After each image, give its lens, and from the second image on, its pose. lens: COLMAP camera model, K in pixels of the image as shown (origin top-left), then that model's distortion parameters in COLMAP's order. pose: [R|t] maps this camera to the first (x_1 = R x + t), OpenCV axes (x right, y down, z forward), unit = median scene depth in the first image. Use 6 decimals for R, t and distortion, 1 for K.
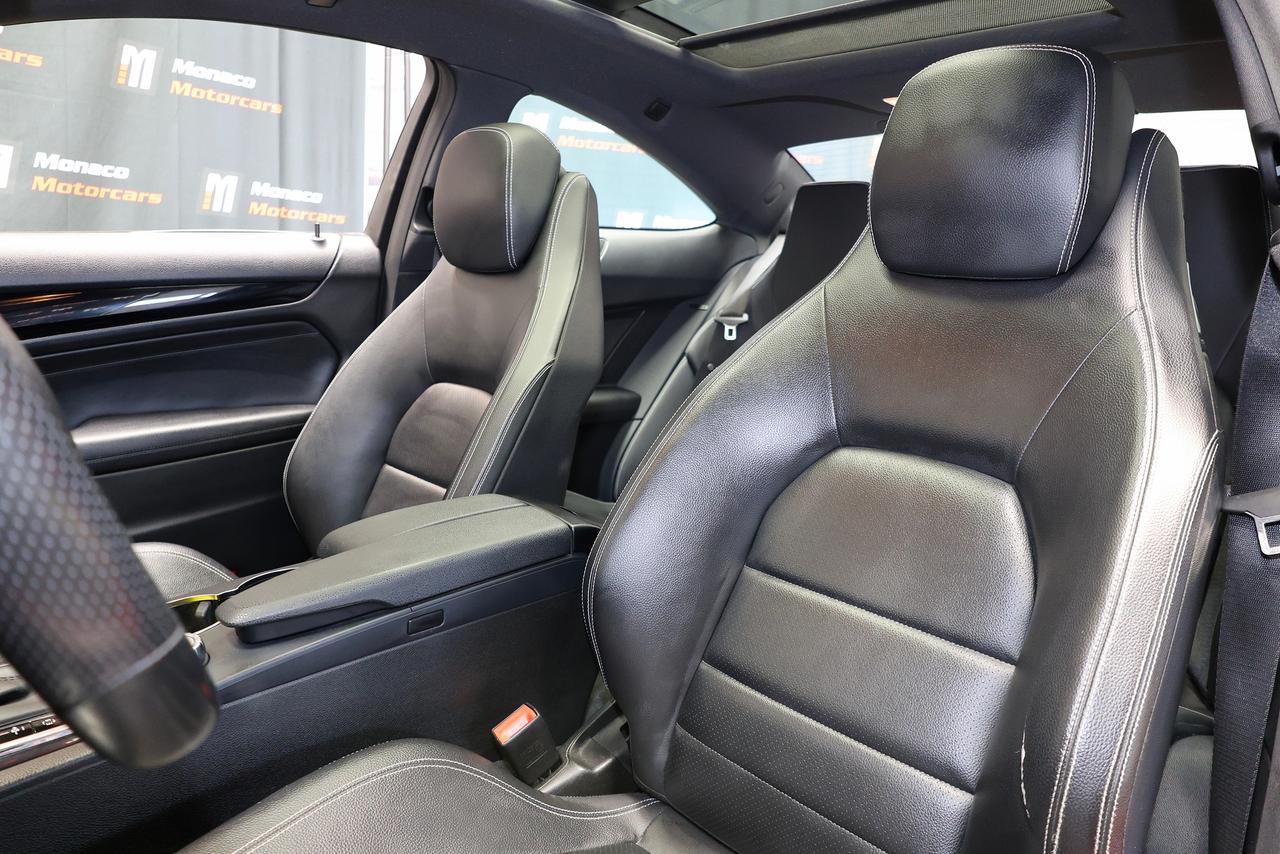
lens RADIAL K [[891.0, 0, 640.0], [0, 891.0, 427.0], [0, 0, 1]] dist [-0.023588, 0.043137]
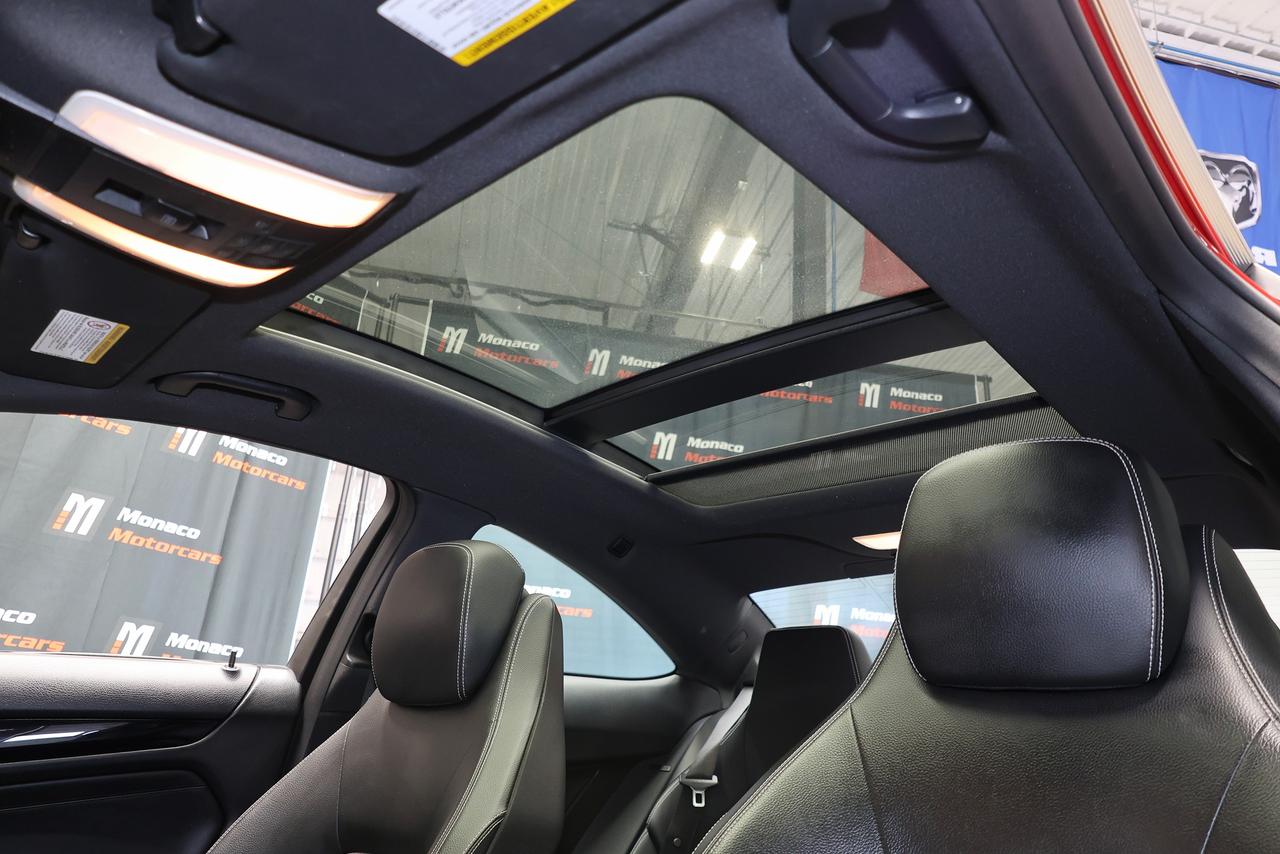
lens RADIAL K [[891.0, 0, 640.0], [0, 891.0, 427.0], [0, 0, 1]] dist [-0.023588, 0.043137]
pose [[0.997080, 0.035429, 0.067650, -0.032204], [0.003340, 0.864785, -0.502132, 0.018553], [-0.076292, 0.500891, 0.862141, 0.106066]]
